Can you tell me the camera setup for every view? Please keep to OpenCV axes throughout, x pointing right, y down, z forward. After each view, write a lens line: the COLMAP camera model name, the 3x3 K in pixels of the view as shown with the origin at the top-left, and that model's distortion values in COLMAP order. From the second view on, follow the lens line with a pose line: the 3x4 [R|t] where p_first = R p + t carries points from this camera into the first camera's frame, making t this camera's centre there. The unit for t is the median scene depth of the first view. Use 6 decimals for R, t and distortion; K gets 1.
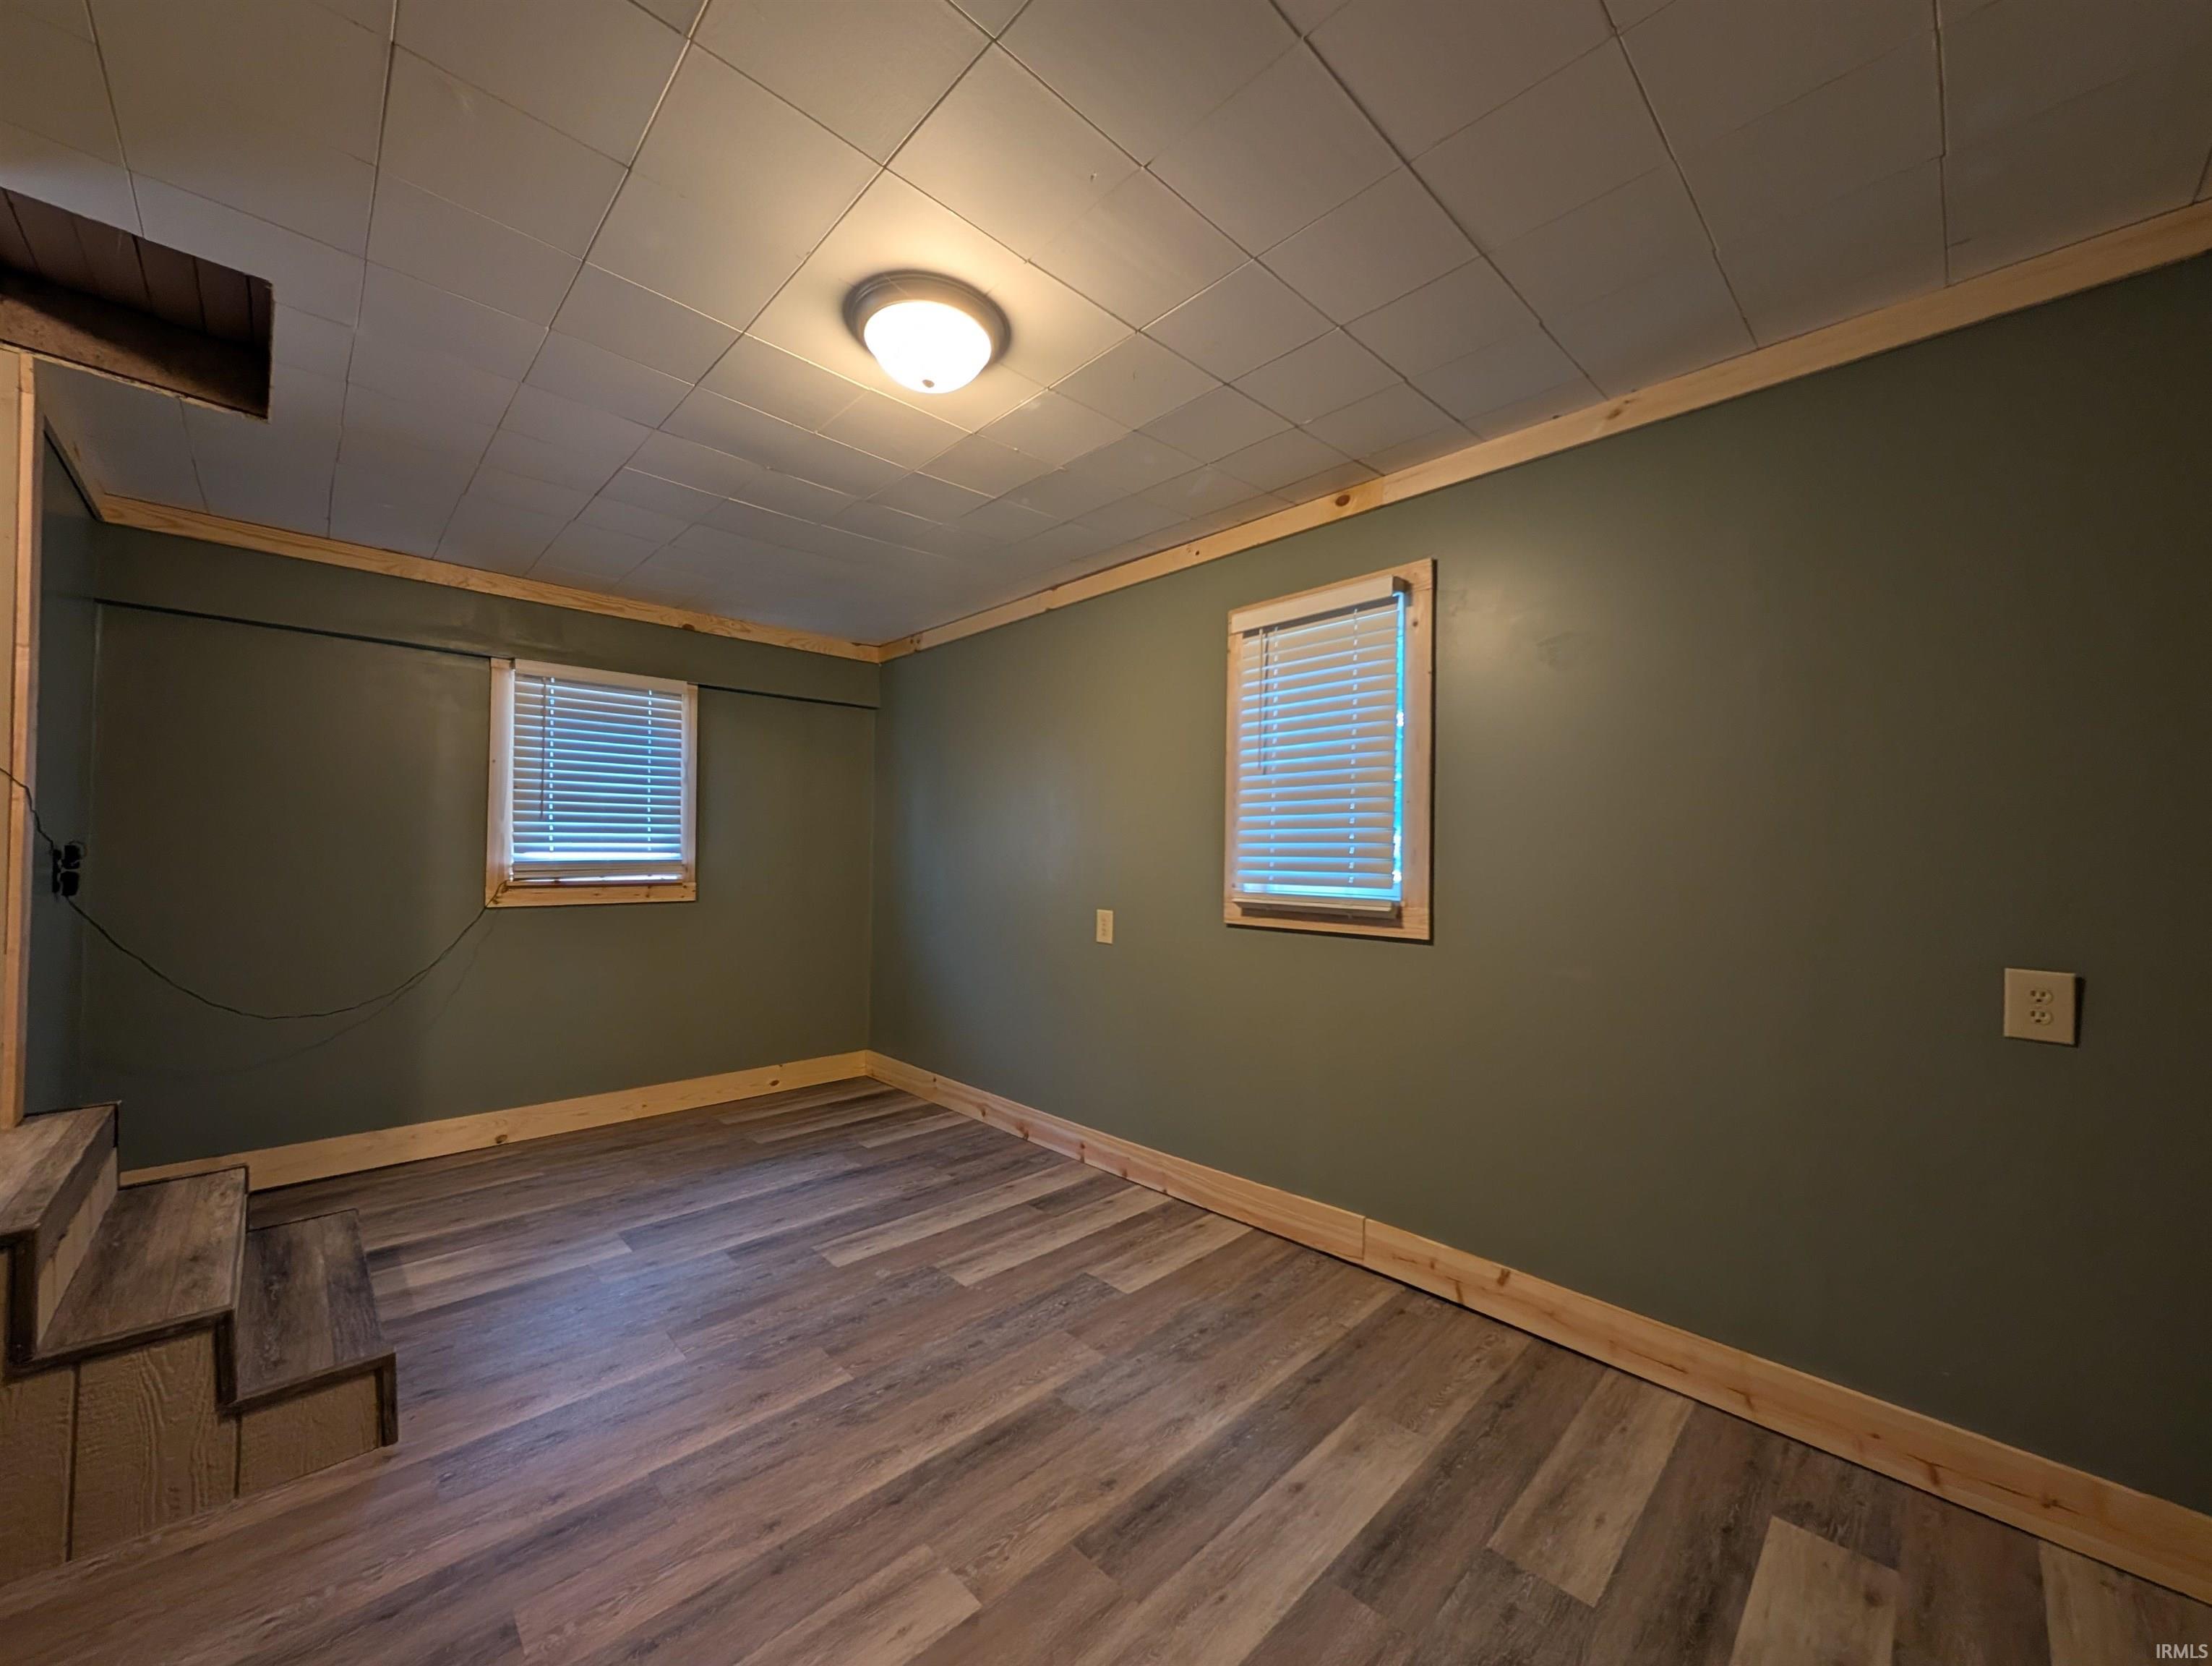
lens RADIAL K [[837.0, 0, 1101.3], [0, 837.0, 841.8], [0, 0, 1]] dist [-0.002011, 0.000146]
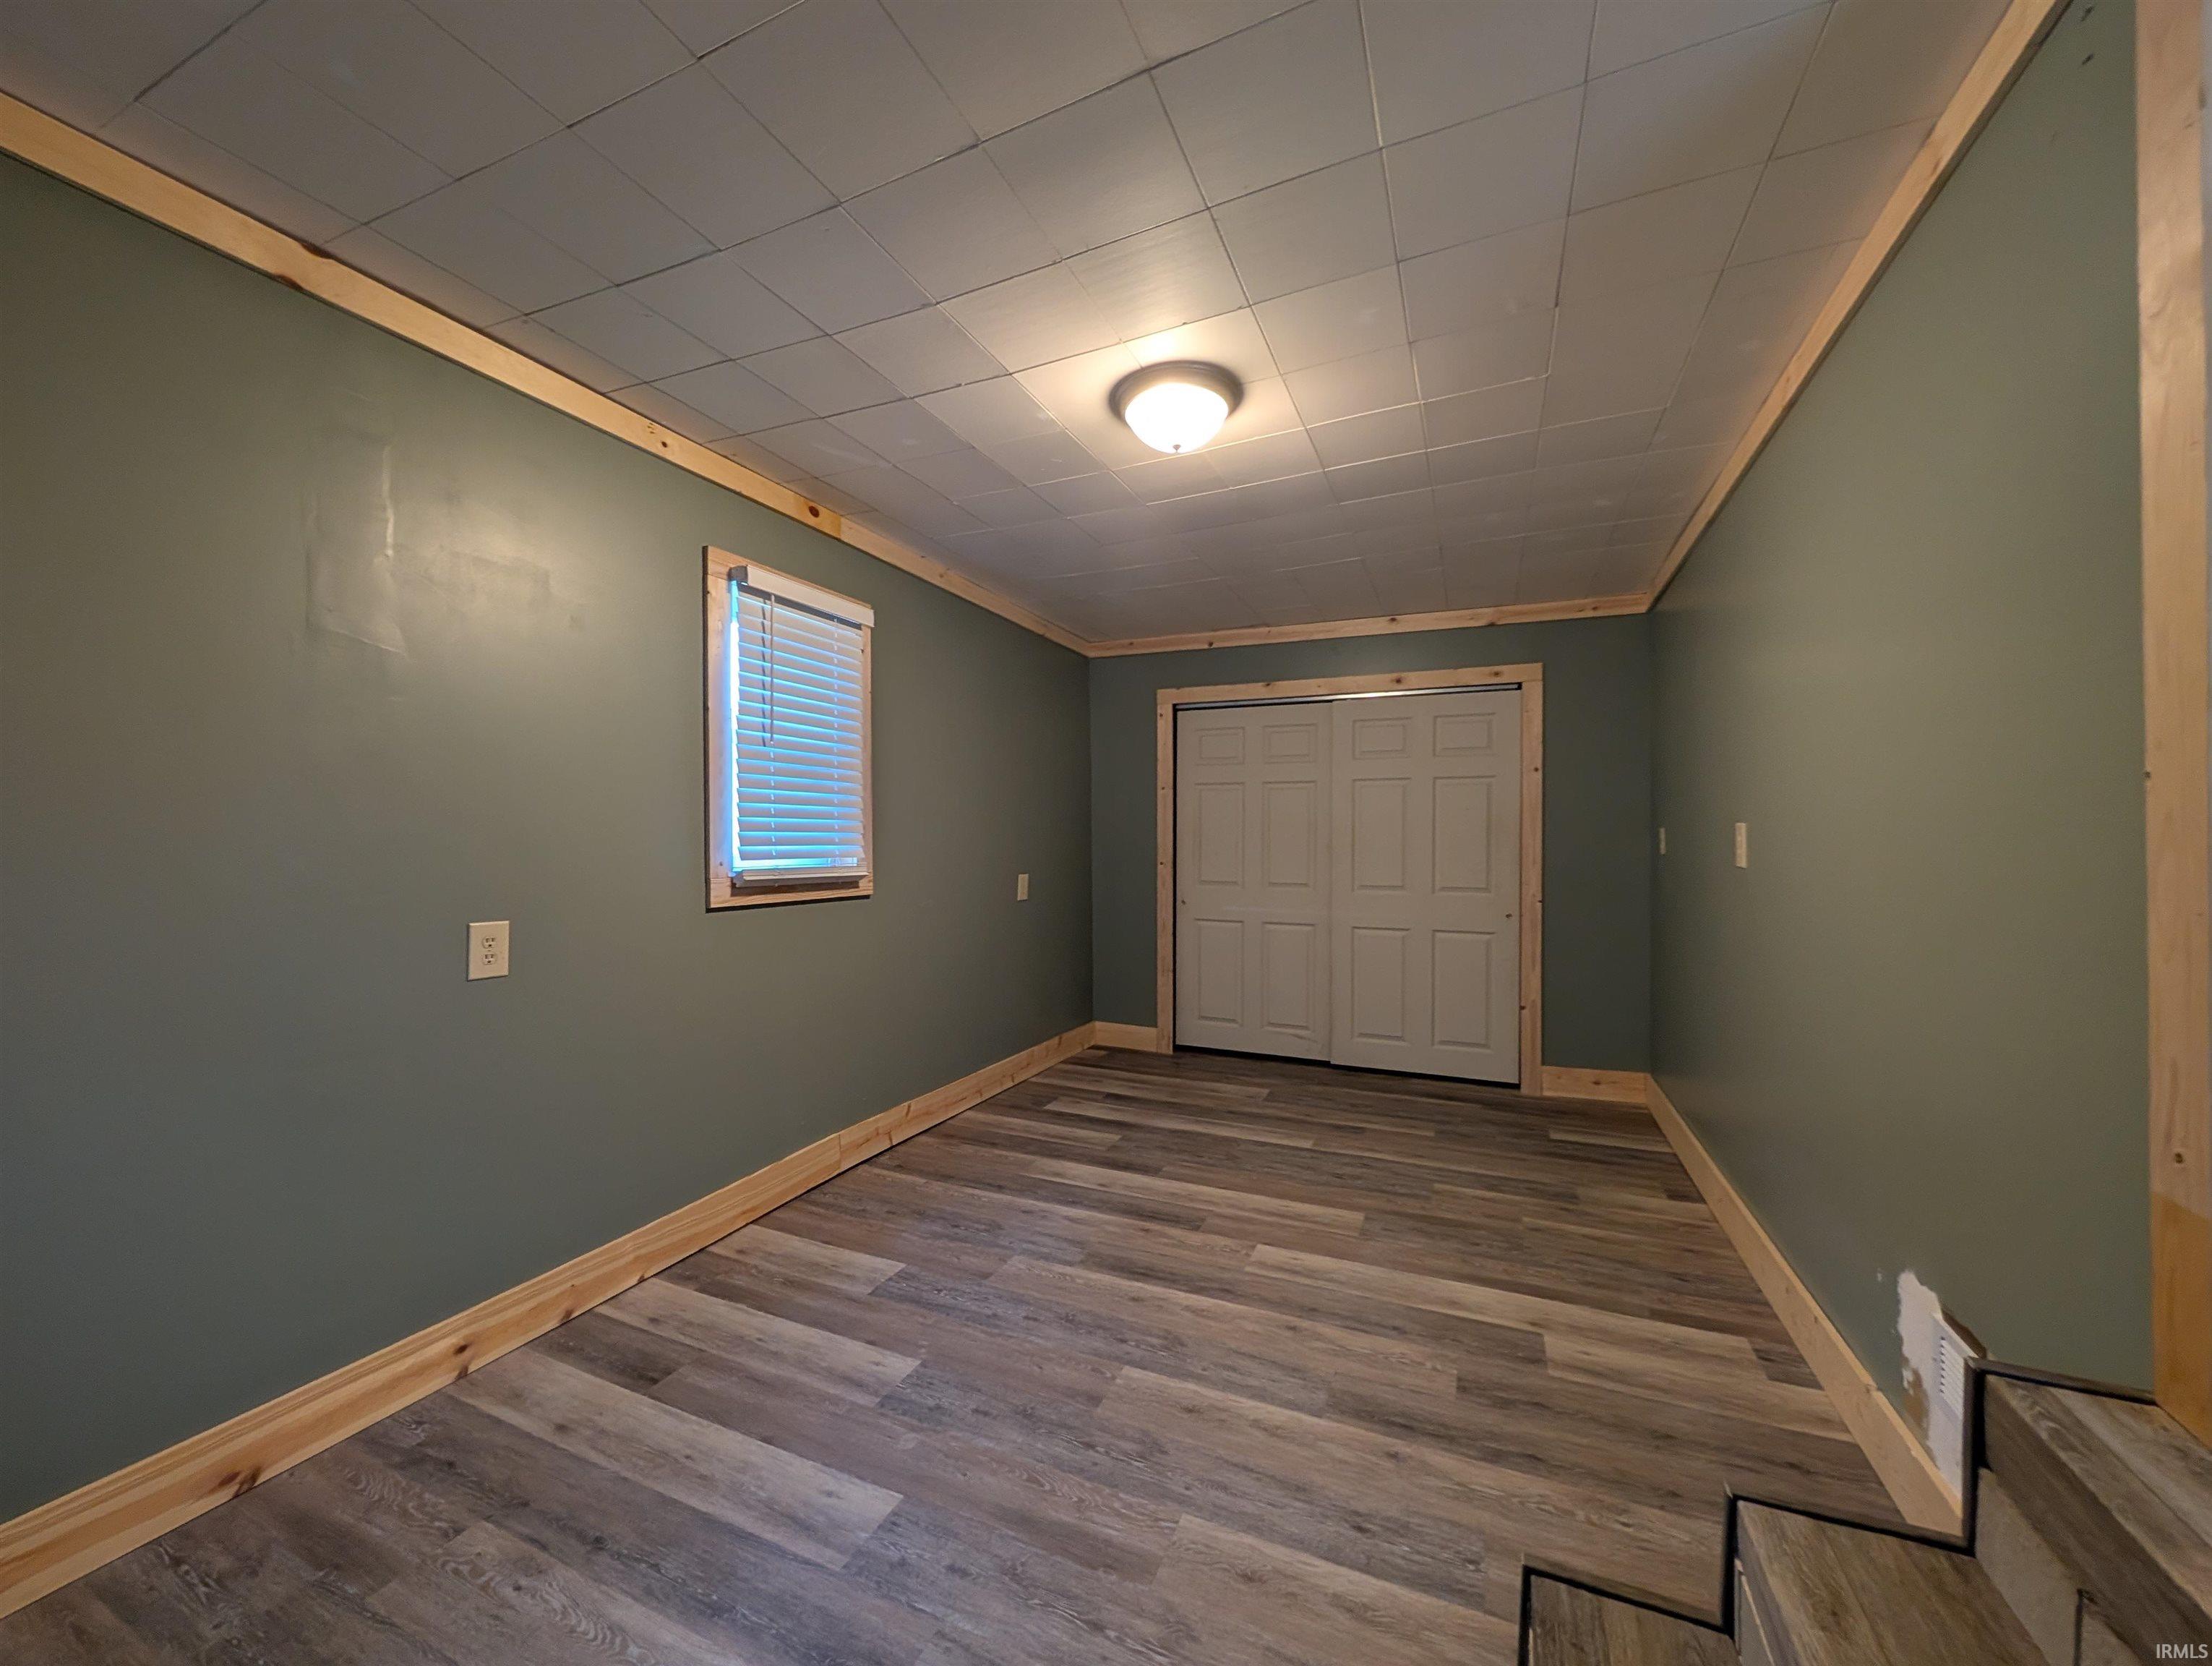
lens RADIAL K [[837.0, 0, 1101.3], [0, 837.0, 841.8], [0, 0, 1]] dist [-0.002011, 0.000146]
pose [[-0.362991, -0.012371, 0.931711, -1.151960], [-0.019712, 0.999790, 0.005596, 0.022466], [-0.931584, -0.016334, -0.363159, 1.346589]]
